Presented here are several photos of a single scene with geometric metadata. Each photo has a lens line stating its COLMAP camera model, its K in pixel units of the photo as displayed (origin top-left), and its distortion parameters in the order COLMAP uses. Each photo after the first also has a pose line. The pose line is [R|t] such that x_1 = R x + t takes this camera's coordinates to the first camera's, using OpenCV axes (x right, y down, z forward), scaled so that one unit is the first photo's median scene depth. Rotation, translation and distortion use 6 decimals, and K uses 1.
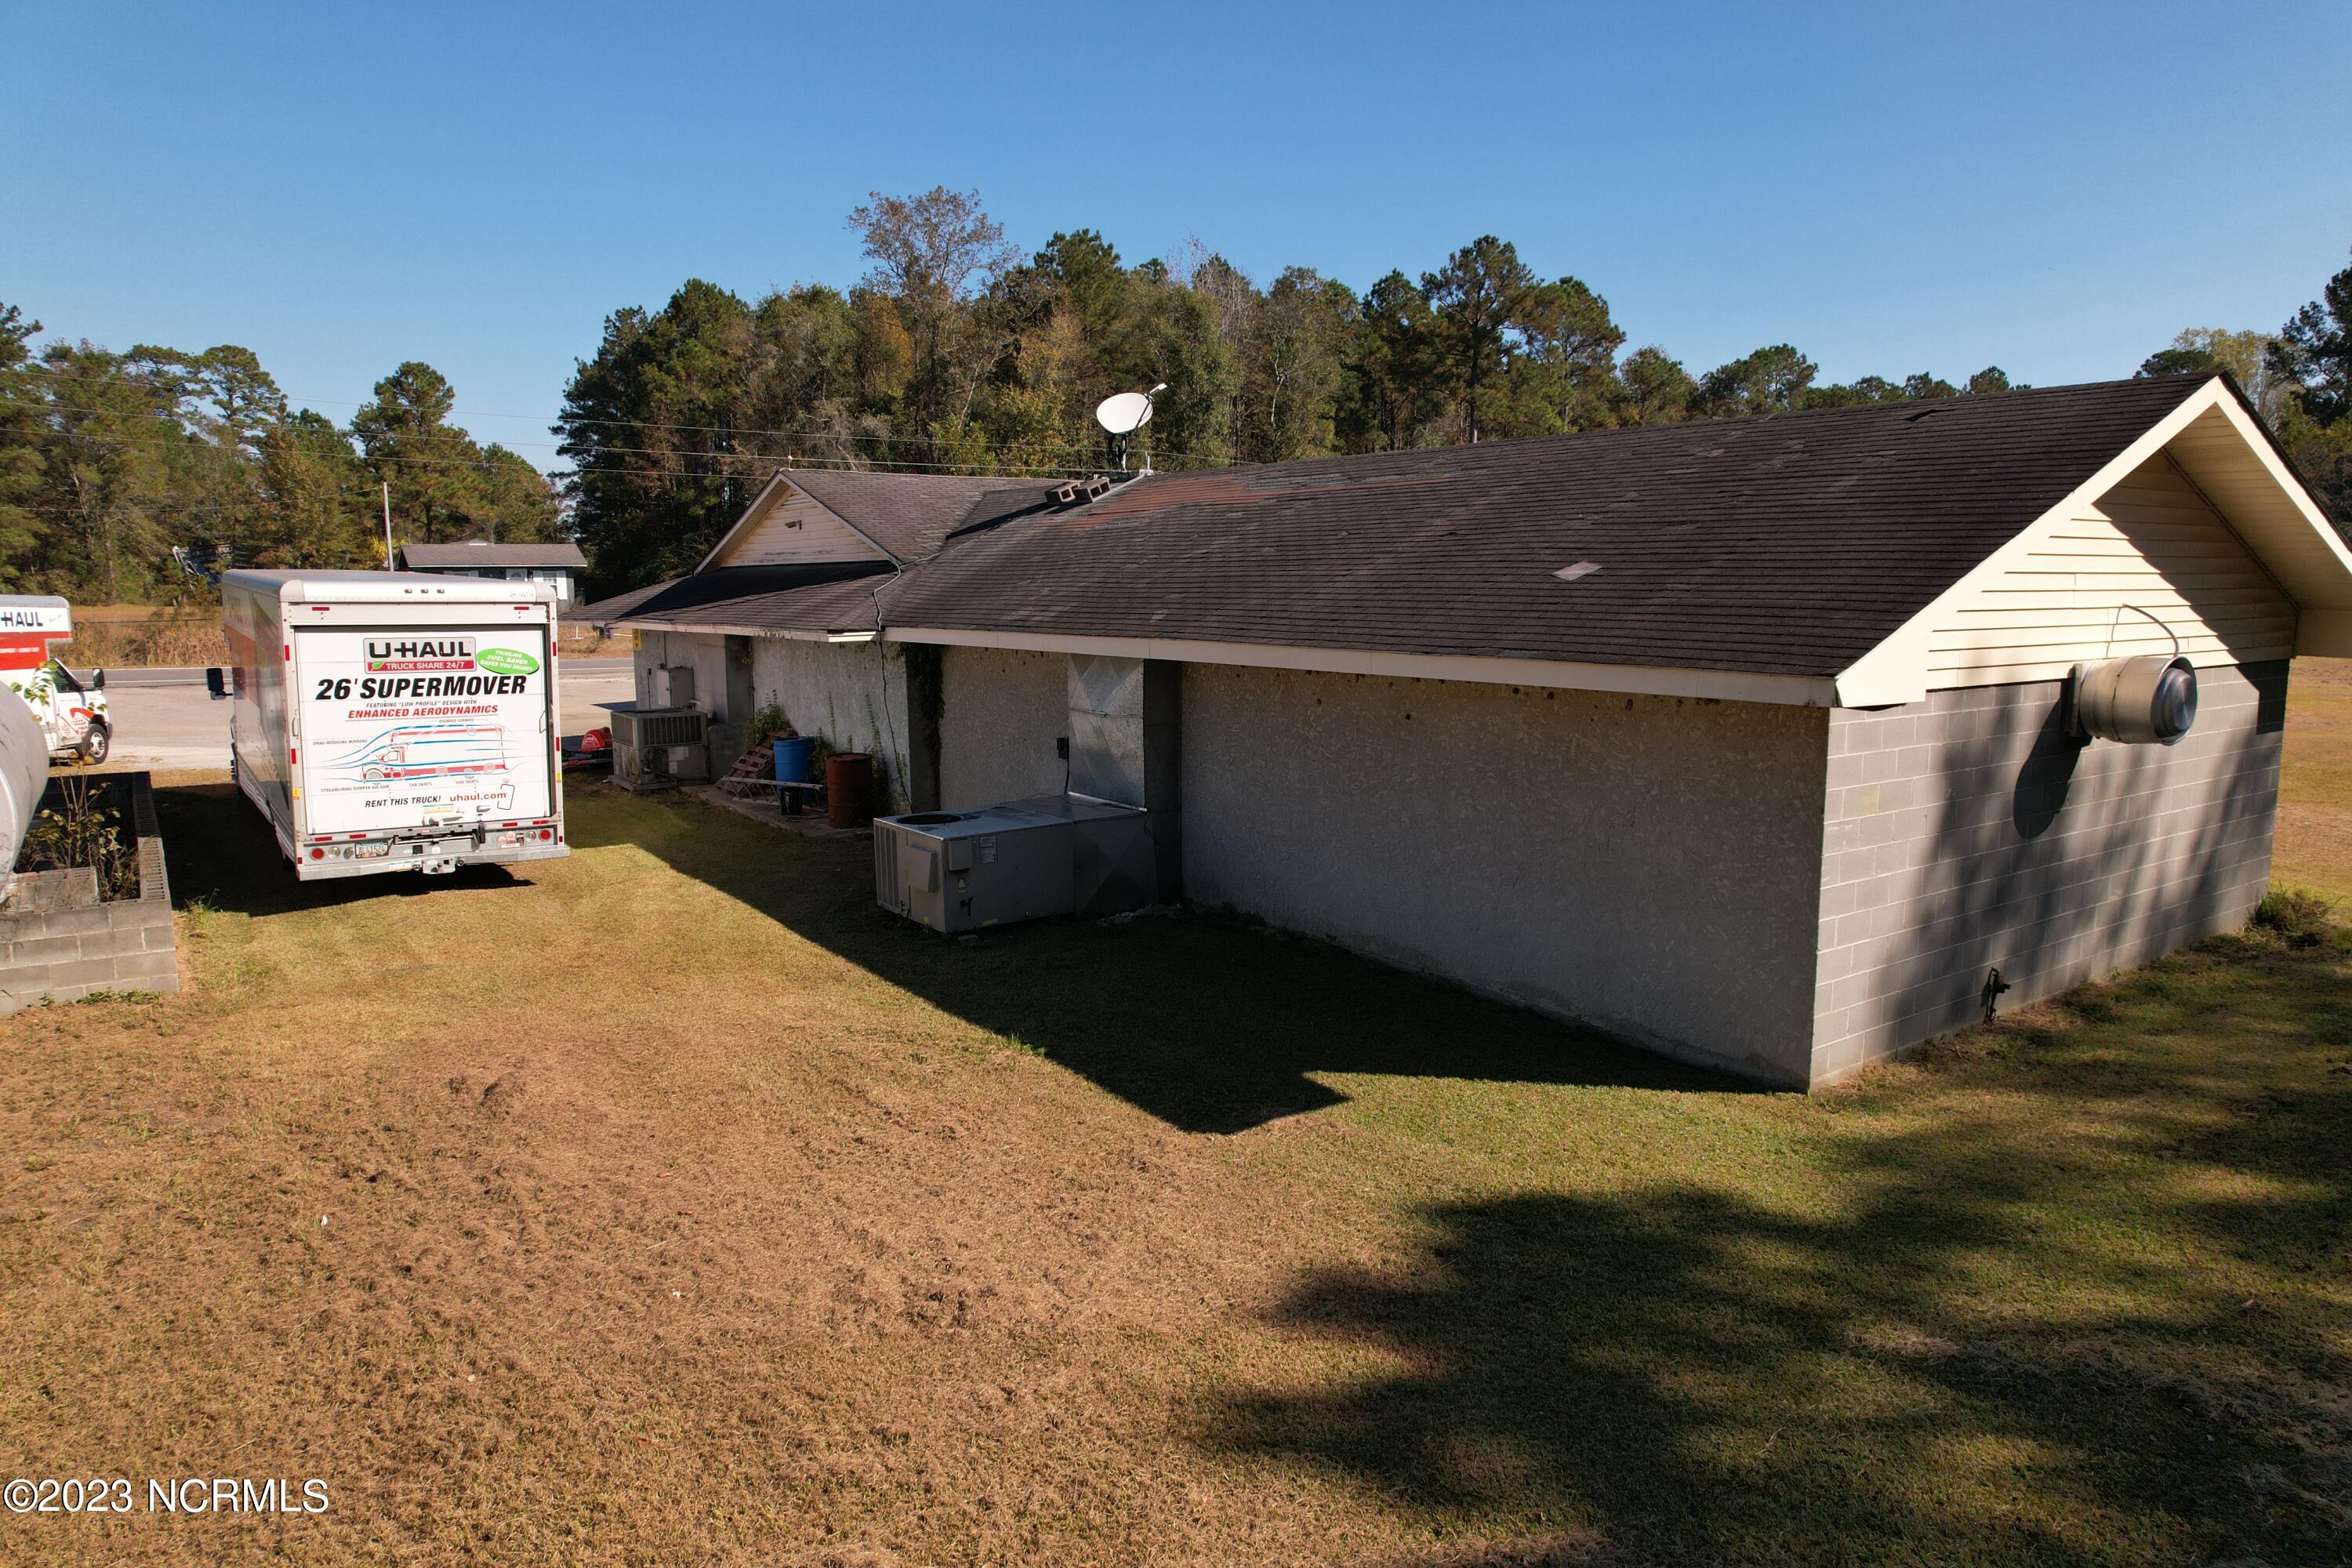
lens RADIAL K [[1503.1, 0, 1186.0], [0, 1503.1, 784.4], [0, 0, 1]] dist [-0.077179, 0.071078]
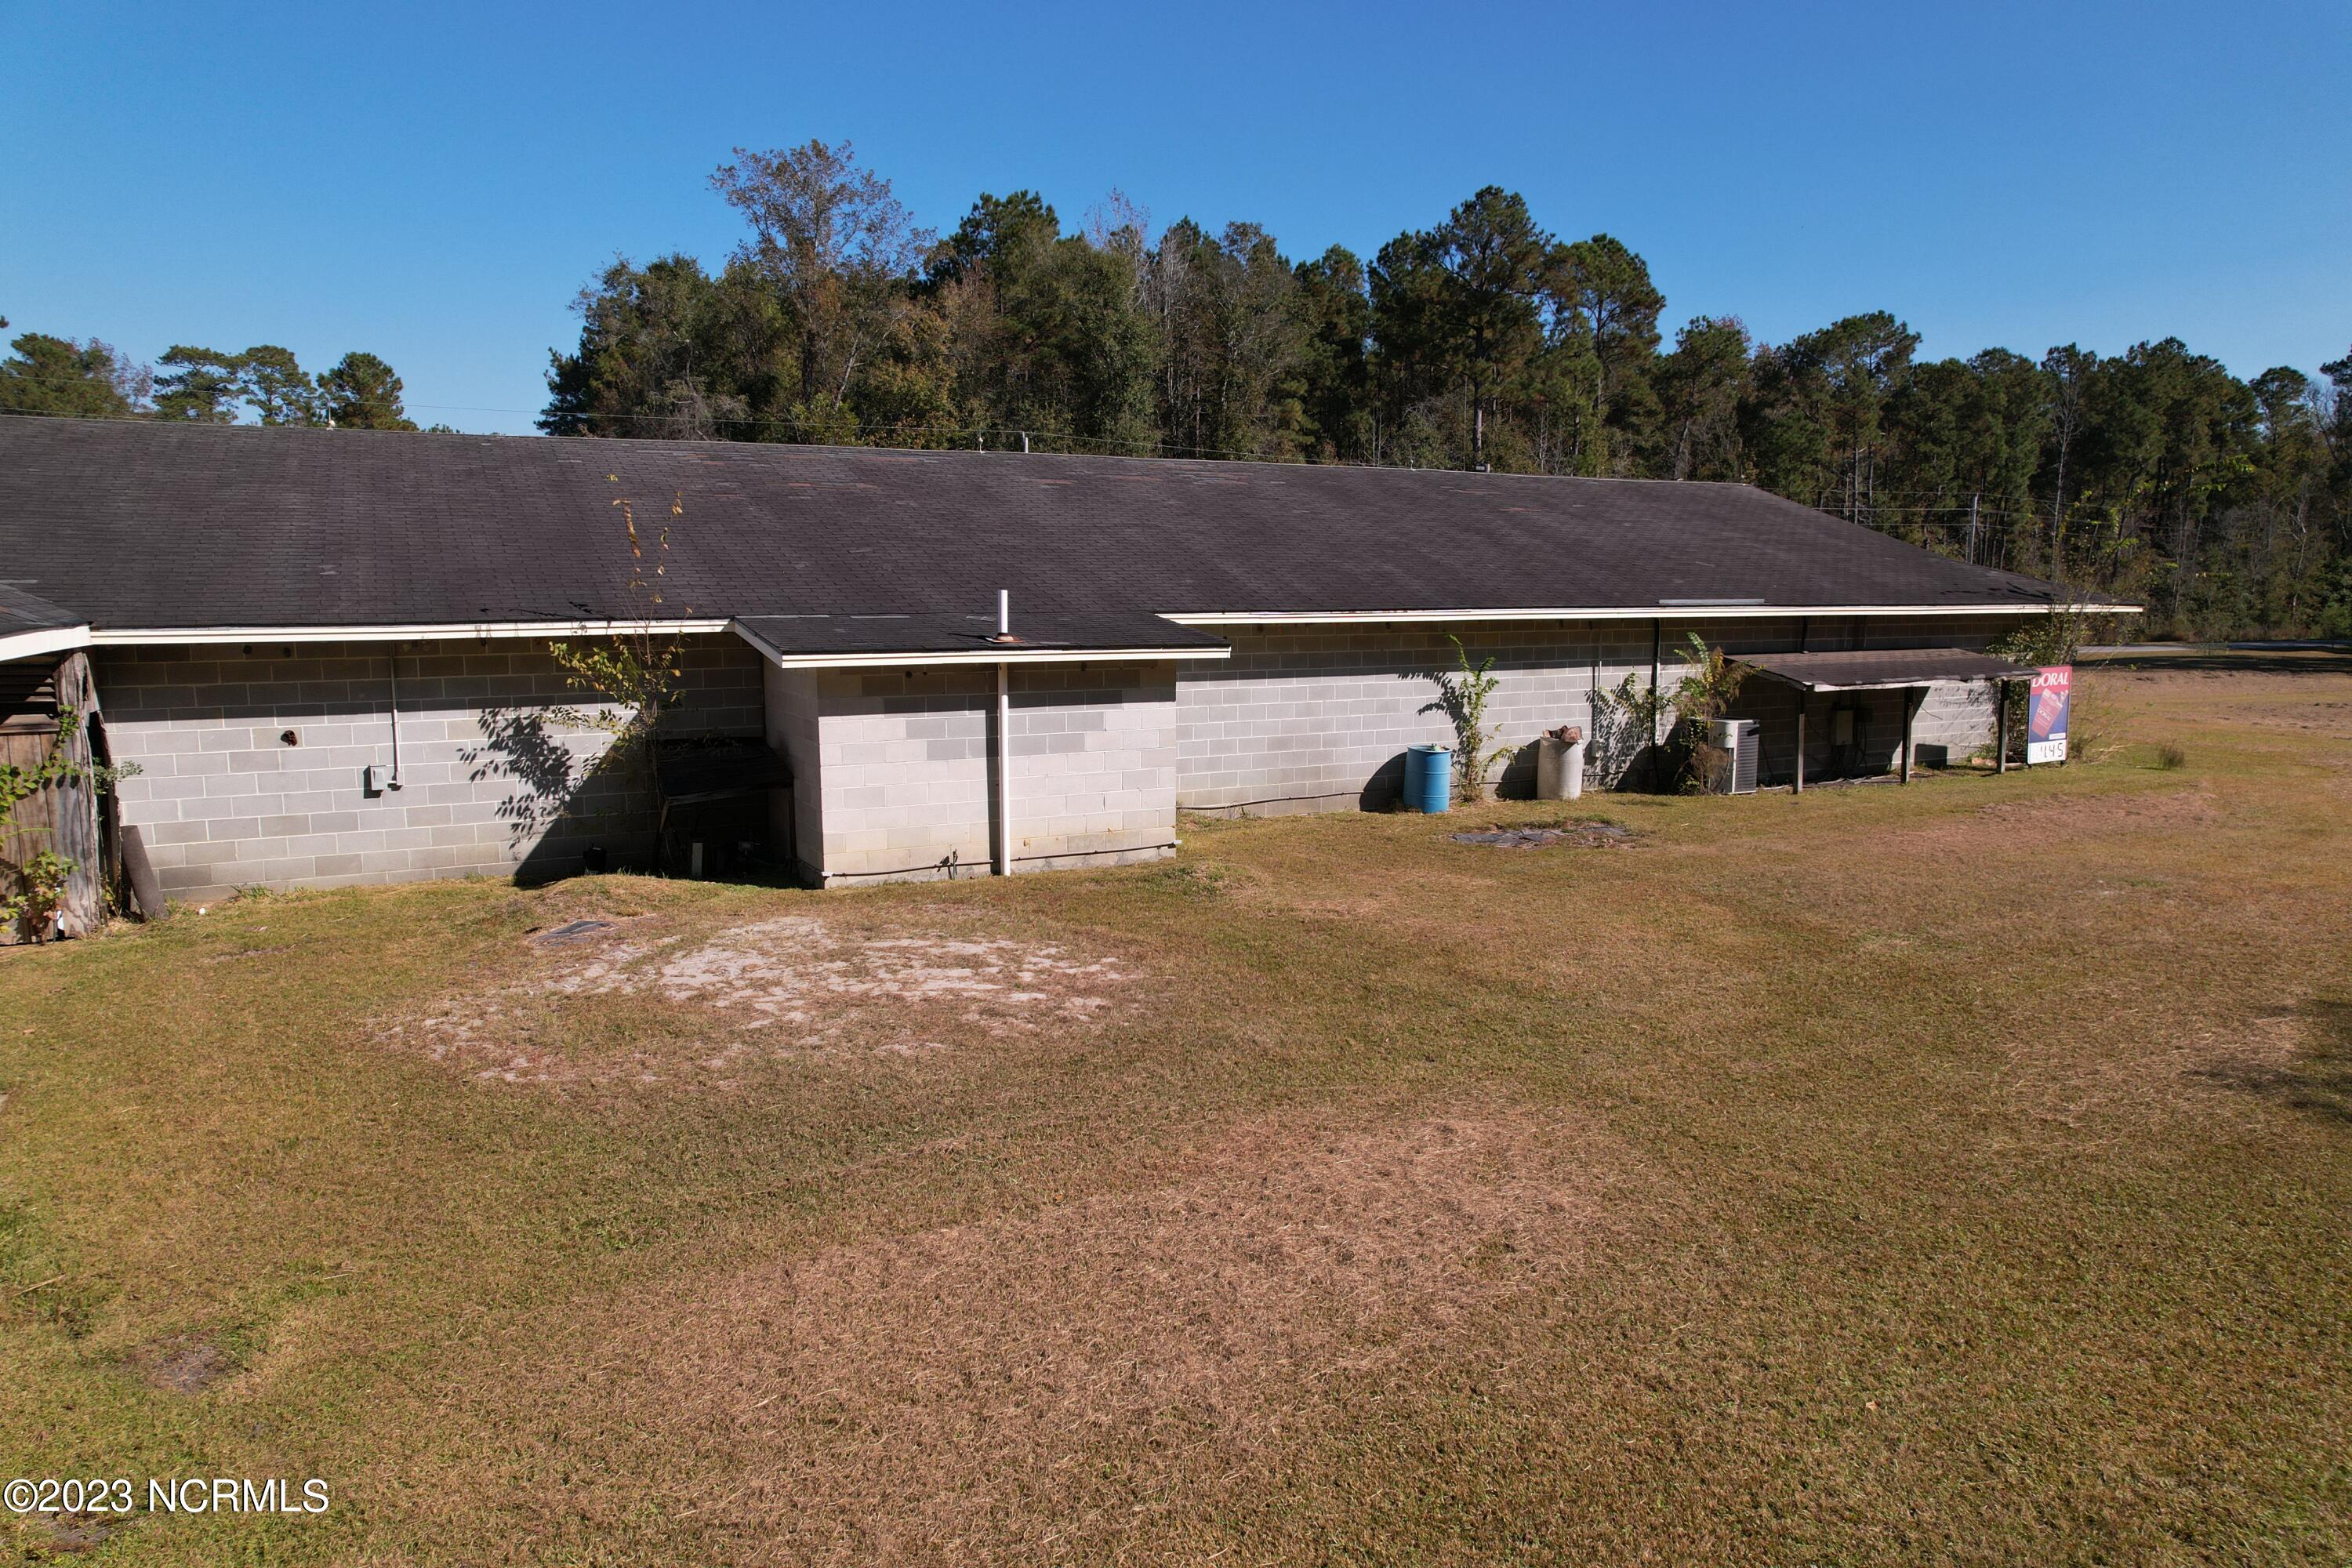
lens RADIAL K [[1503.1, 0, 1186.0], [0, 1503.1, 784.4], [0, 0, 1]] dist [-0.077179, 0.071078]
pose [[0.992214, 0.019088, -0.123071, 0.129457], [-0.019351, 0.999812, -0.000944, -0.013464], [0.123030, 0.003318, 0.992397, 0.107468]]
